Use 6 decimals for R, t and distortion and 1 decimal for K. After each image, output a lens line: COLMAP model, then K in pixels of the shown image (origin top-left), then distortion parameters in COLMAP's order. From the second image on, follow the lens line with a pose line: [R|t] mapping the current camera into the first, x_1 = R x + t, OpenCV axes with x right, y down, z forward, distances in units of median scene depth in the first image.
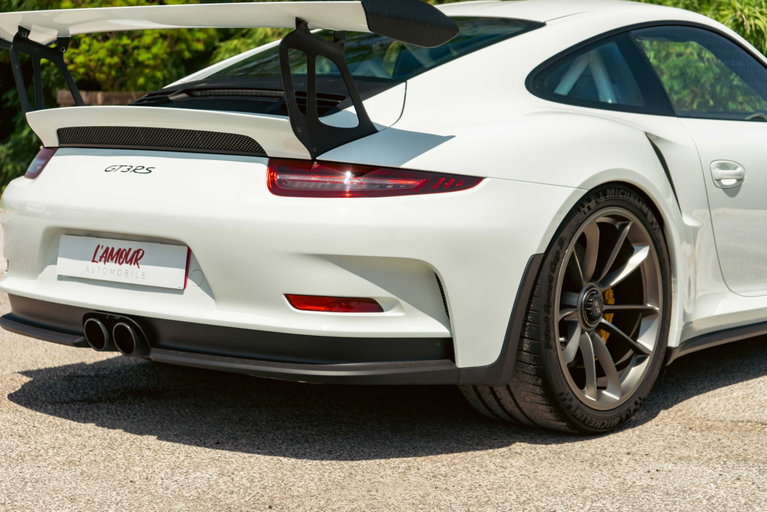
lens RADIAL K [[1596.3, 0, 382.1], [0, 1596.3, 256.4], [0, 0, 1]] dist [0.037279, 0.000000]
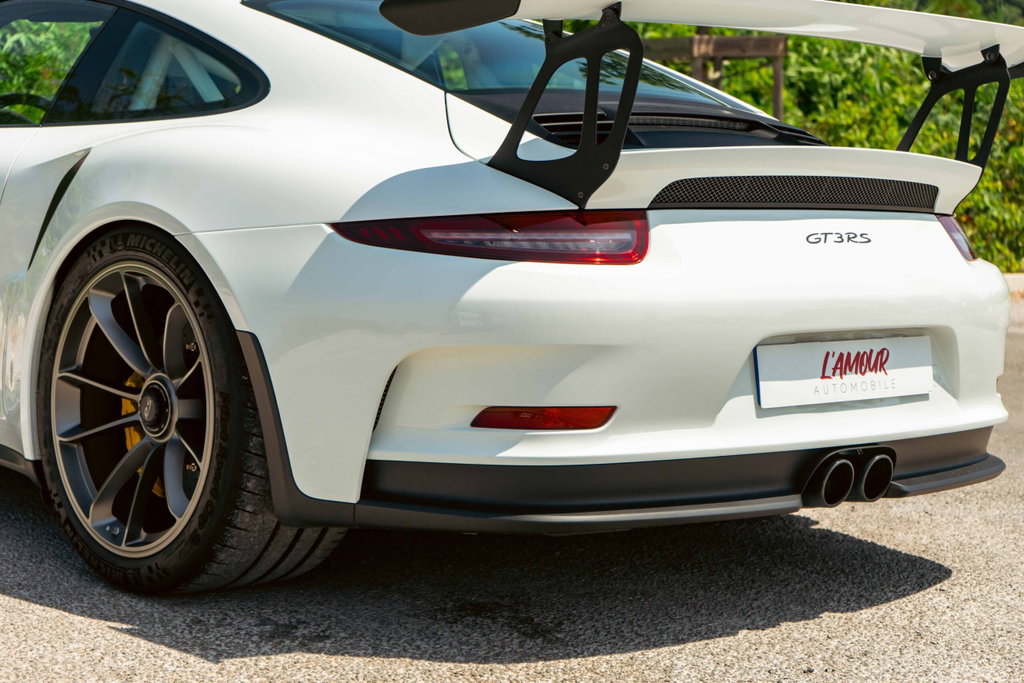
lens RADIAL K [[2131.2, 0, 516.3], [0, 2131.2, 334.6], [0, 0, 1]] dist [0.037279, 0.000000]
pose [[0.114791, -0.094672, 0.988868, -1.099189], [0.058869, 0.994347, 0.088362, -0.103404], [-0.991644, 0.048071, 0.119715, 1.036139]]
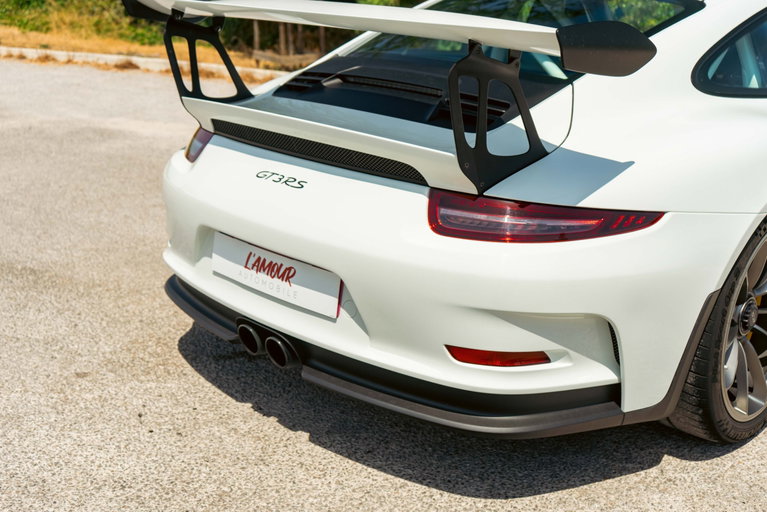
lens RADIAL K [[947.4, 0, 382.1], [0, 947.4, 257.5], [0, 0, 1]] dist [0.011090, 0.000000]
pose [[0.997031, 0.032919, -0.069608, -0.056667], [-0.017215, 0.976420, 0.215191, -0.132817], [0.075050, -0.213354, 0.974088, 0.442358]]
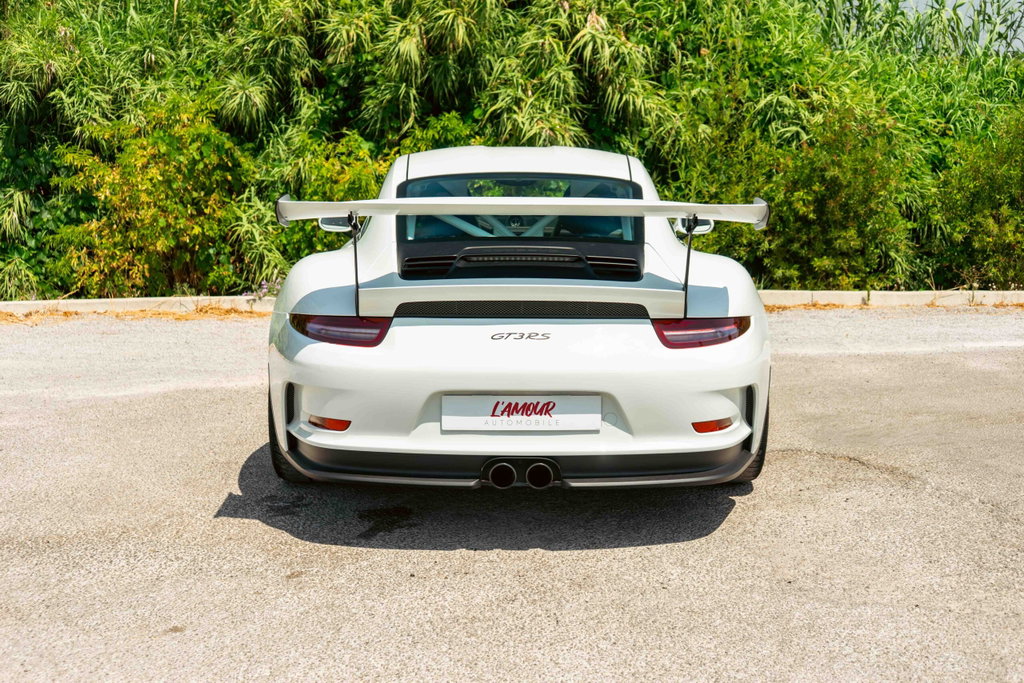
lens RADIAL K [[1374.0, 0, 501.6], [0, 1374.0, 351.6], [0, 0, 1]] dist [0.125319, 0.000000]
pose [[0.765998, -0.118647, 0.631799, -0.828063], [0.067642, 0.992240, 0.104325, -0.152594], [-0.639274, -0.037176, 0.768080, 0.217049]]
